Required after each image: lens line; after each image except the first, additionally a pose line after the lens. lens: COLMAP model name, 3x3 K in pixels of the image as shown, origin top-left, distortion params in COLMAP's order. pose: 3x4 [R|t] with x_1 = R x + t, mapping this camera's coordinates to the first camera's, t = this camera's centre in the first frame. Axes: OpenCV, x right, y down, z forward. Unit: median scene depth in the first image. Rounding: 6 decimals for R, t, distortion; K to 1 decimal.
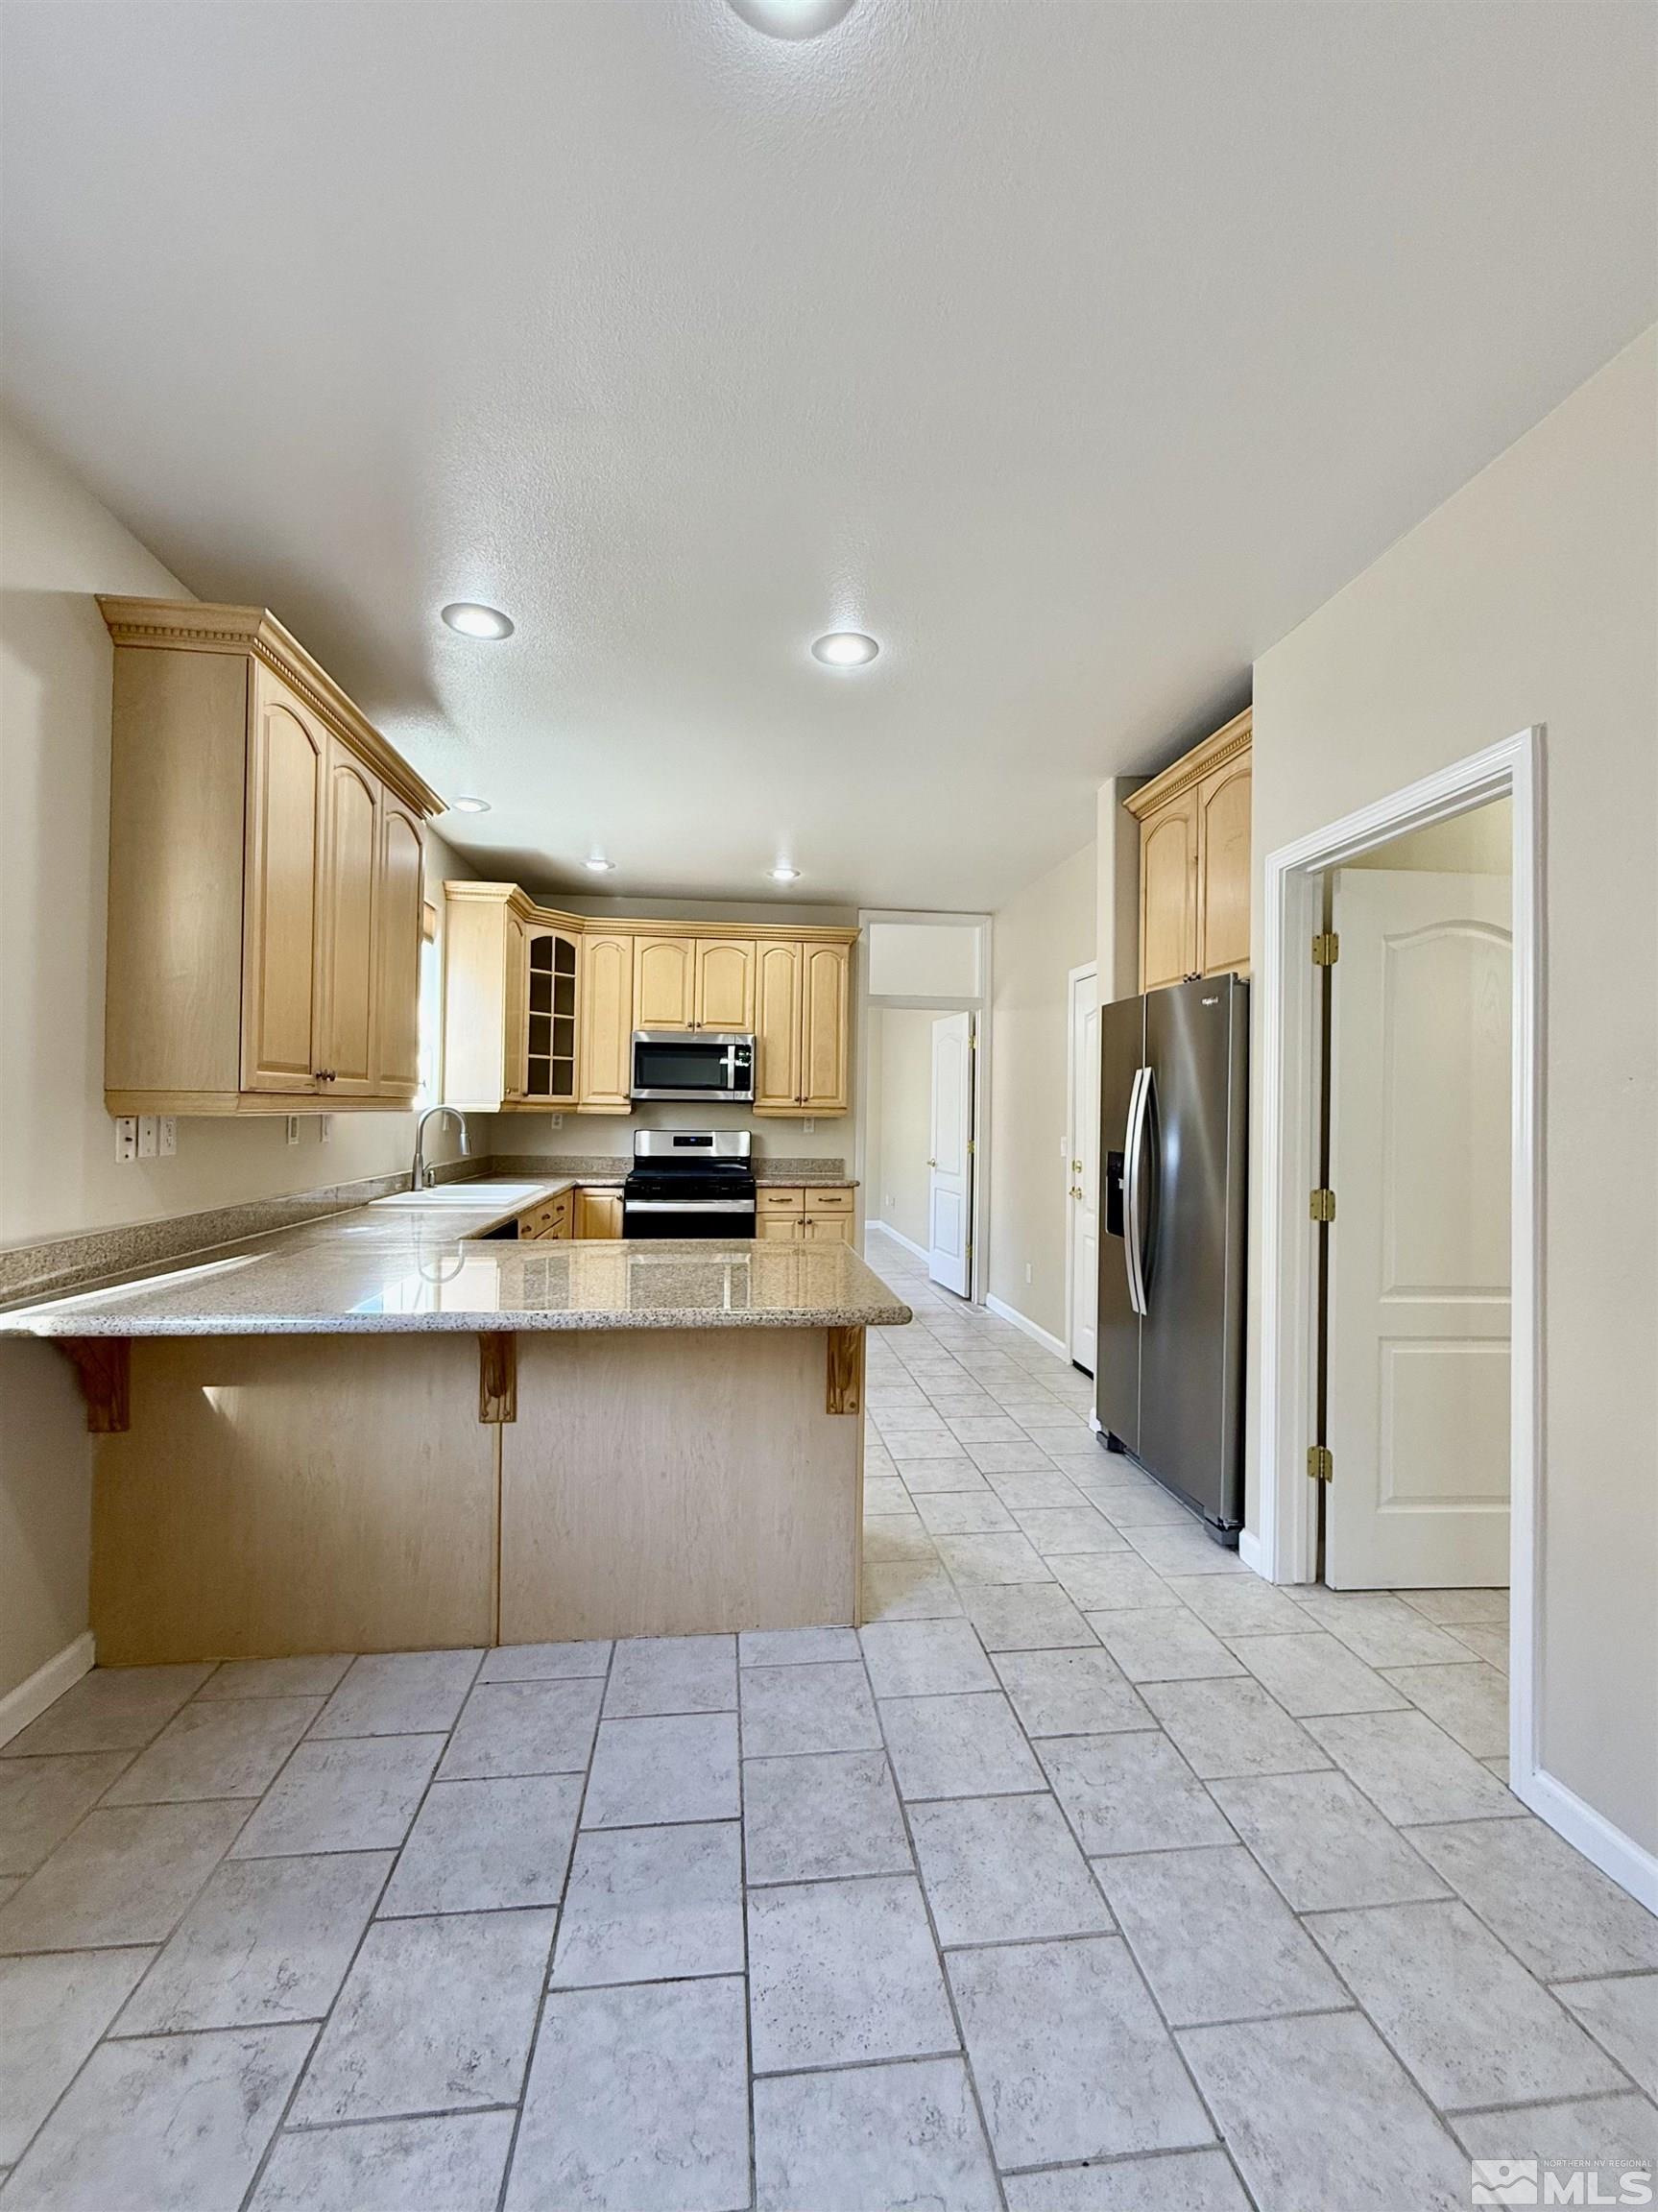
lens RADIAL K [[883.6, 0, 832.4], [0, 883.6, 1111.7], [0, 0, 1]] dist [-0.001566, 0.000395]
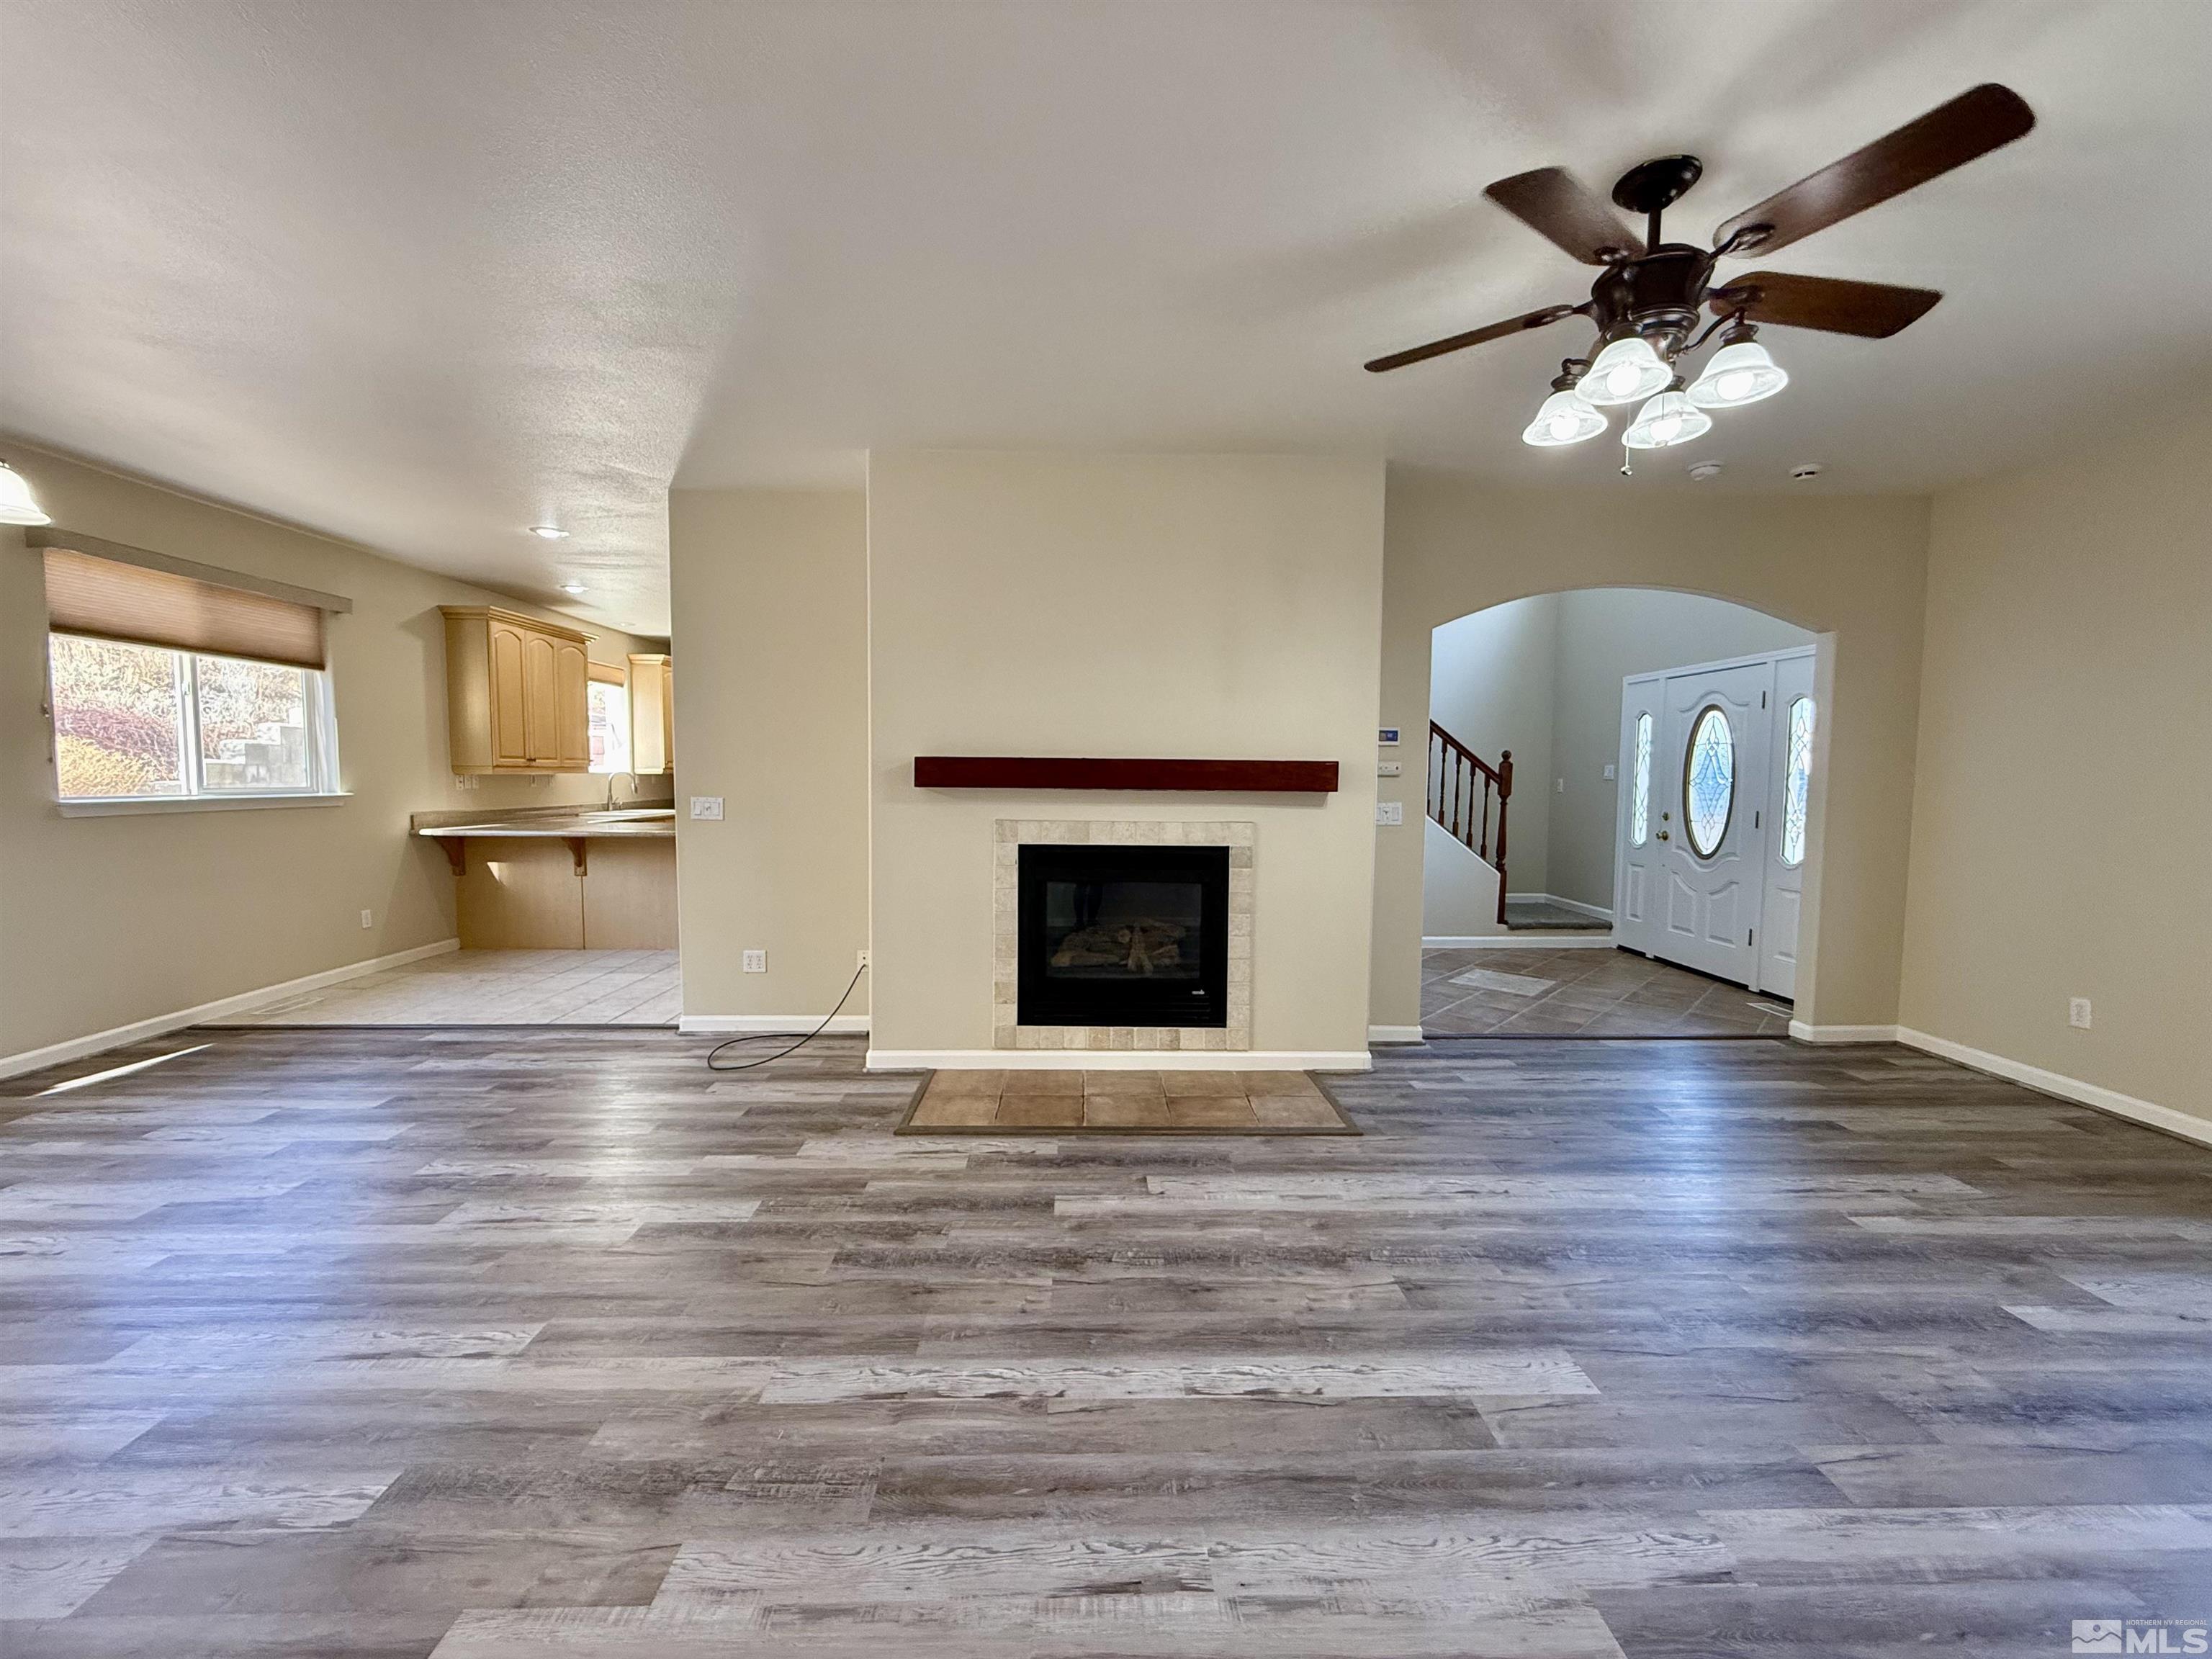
lens RADIAL K [[883.7, 0, 1101.9], [0, 883.7, 832.0], [0, 0, 1]] dist [-0.001566, 0.000395]
pose [[0.994709, -0.000148, -0.102730, 0.699089], [0.006691, 0.997969, 0.063346, 0.010637], [0.102512, -0.063699, 0.992690, -0.738083]]
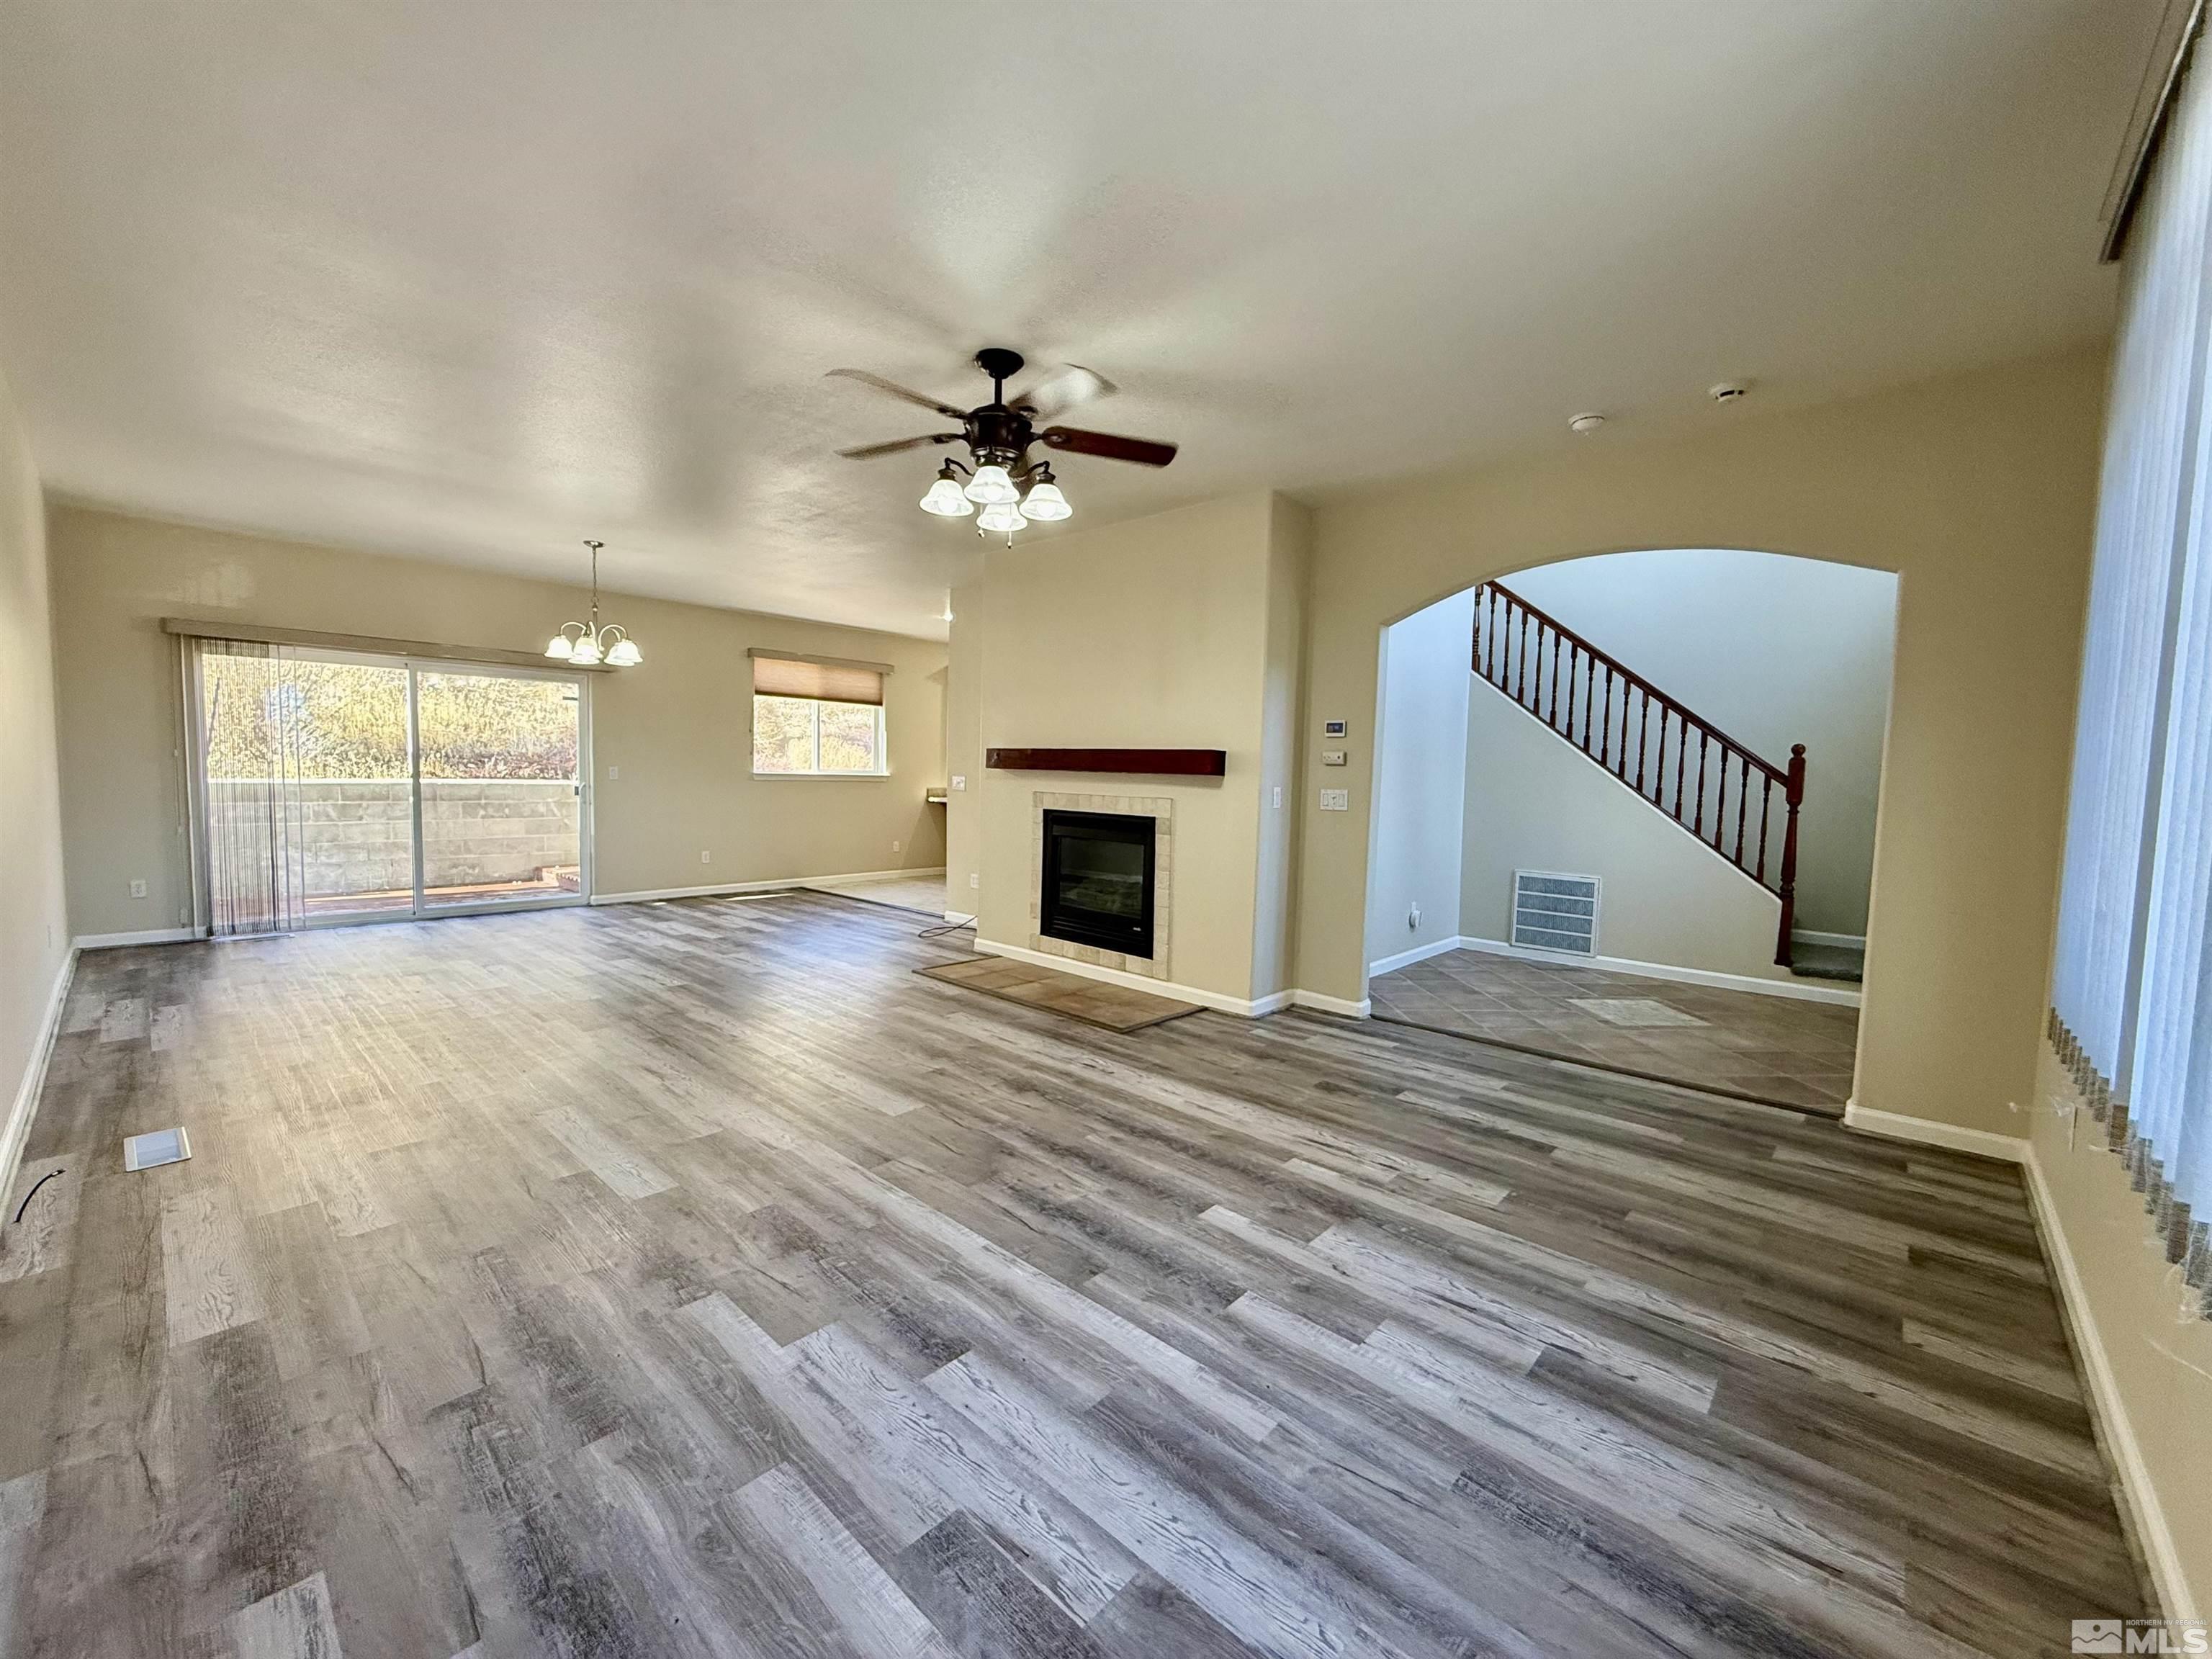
lens RADIAL K [[883.7, 0, 1097.6], [0, 883.7, 832.0], [0, 0, 1]] dist [-0.001566, 0.000395]
pose [[0.642229, 0.053694, -0.764630, 1.416553], [-0.016267, 0.998274, 0.056437, 0.033885], [0.766340, -0.023807, 0.641994, -0.648504]]
